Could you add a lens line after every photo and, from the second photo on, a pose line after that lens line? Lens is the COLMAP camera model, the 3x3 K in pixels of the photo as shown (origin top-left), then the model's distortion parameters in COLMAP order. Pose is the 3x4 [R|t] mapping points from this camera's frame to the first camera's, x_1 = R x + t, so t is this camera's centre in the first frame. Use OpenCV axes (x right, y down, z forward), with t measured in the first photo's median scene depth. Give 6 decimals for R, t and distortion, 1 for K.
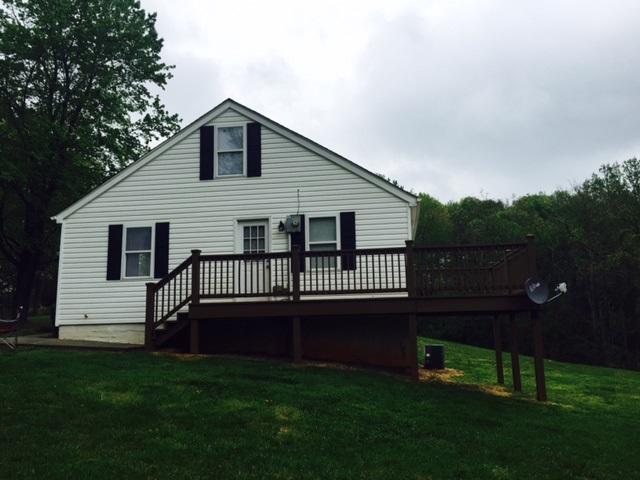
lens RADIAL K [[566.4, 0, 320.4], [0, 566.4, 237.1], [0, 0, 1]] dist [0.010735, 0.006604]
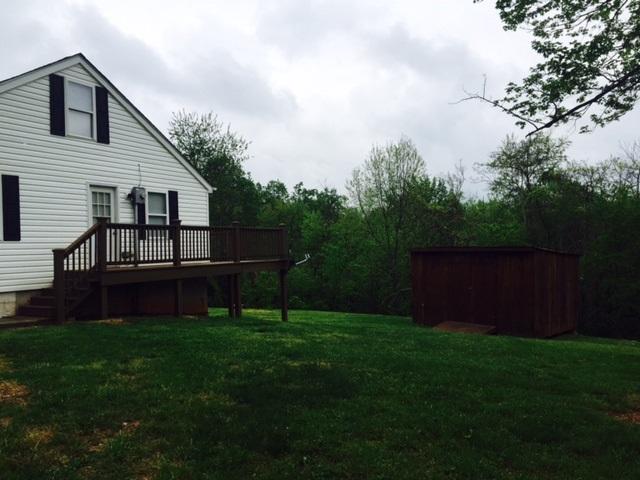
lens RADIAL K [[551.2, 0, 320.3], [0, 551.2, 240.9], [0, 0, 1]] dist [0.035342, -0.025582]
pose [[0.401221, 0.034436, 0.915334, -0.863952], [-0.097643, 0.995207, 0.005359, 0.023103], [-0.910762, -0.091526, 0.402661, 0.242167]]
